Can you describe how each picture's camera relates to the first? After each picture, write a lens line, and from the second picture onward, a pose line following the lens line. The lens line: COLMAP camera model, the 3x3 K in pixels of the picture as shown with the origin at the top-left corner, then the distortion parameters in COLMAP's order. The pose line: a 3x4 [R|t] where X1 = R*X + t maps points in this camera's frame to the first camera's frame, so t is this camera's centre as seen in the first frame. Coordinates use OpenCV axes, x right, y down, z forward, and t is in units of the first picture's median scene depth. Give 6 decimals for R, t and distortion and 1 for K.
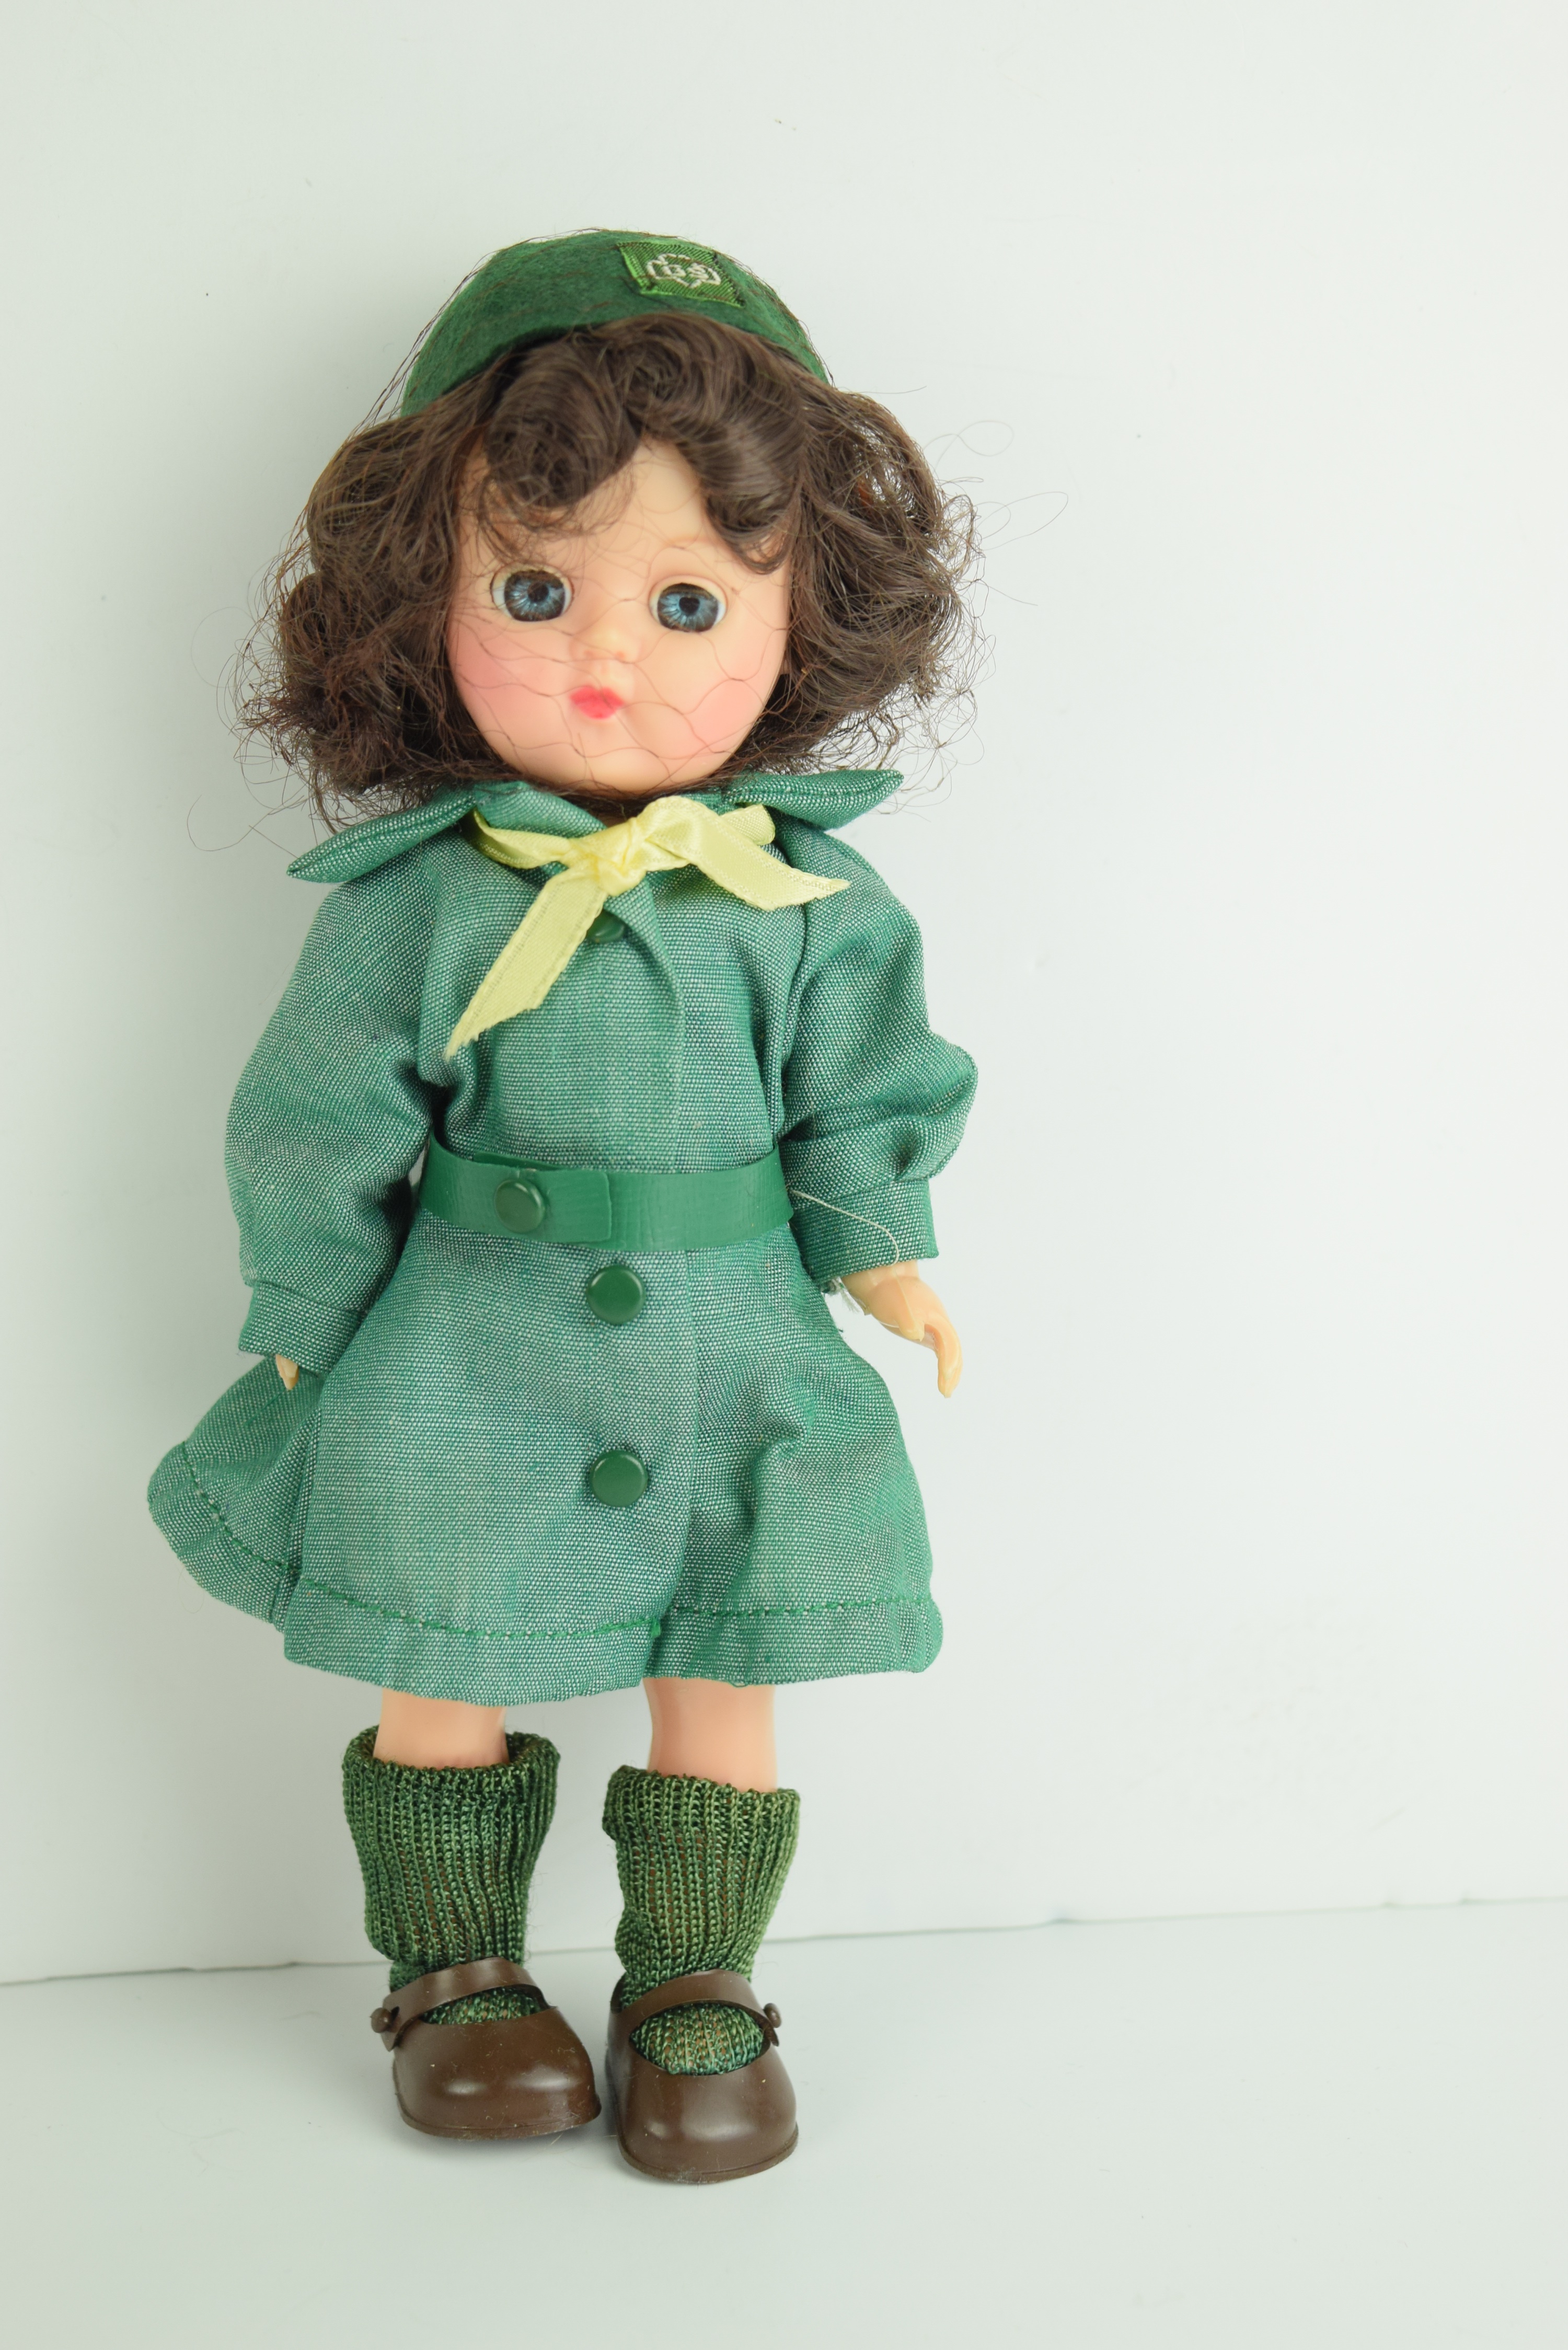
lens RADIAL K [[4632.8, 0, 779.2], [0, 4632.8, 1285.1], [0, 0, 1]] dist [0.012669, -0.094932]
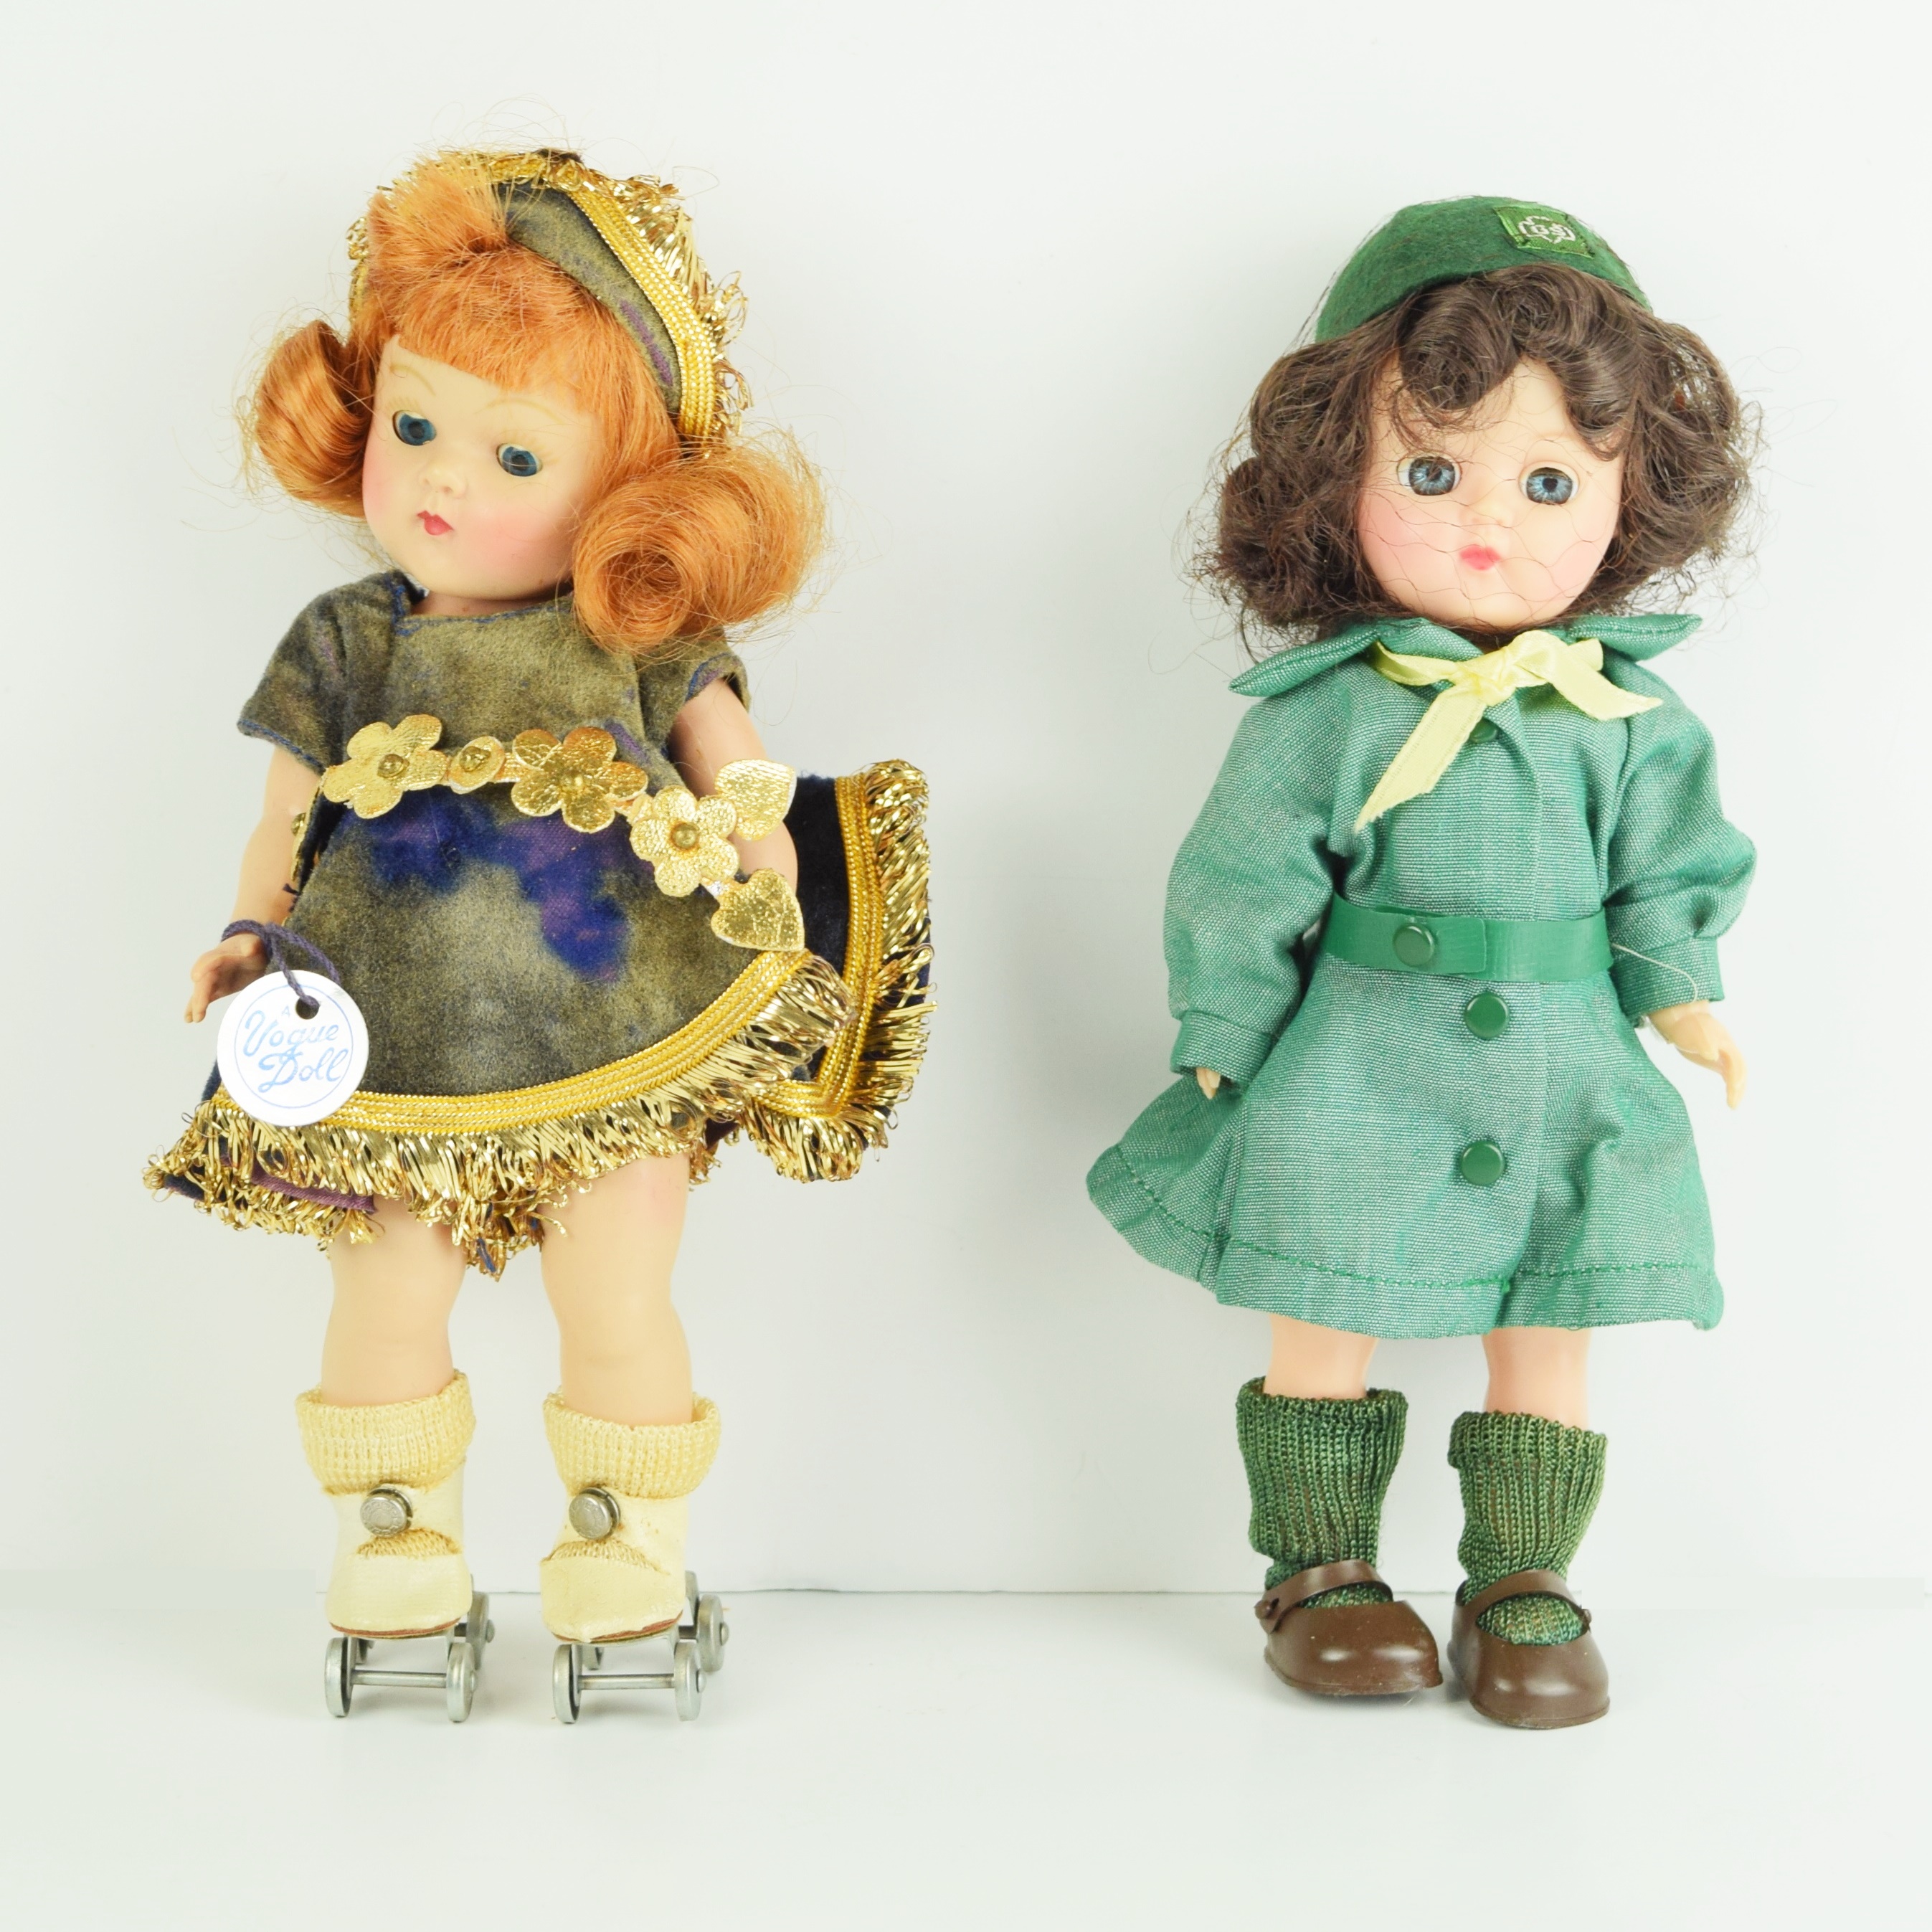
lens RADIAL K [[6393.5, 0, 966.0], [0, 6393.5, 966.0], [0, 0, 1]] dist [0.013312, 0.481103]
pose [[0.999829, 0.009331, -0.015984, -0.150110], [-0.010417, 0.997540, -0.069327, 0.111790], [0.015298, 0.069481, 0.997466, -0.766557]]
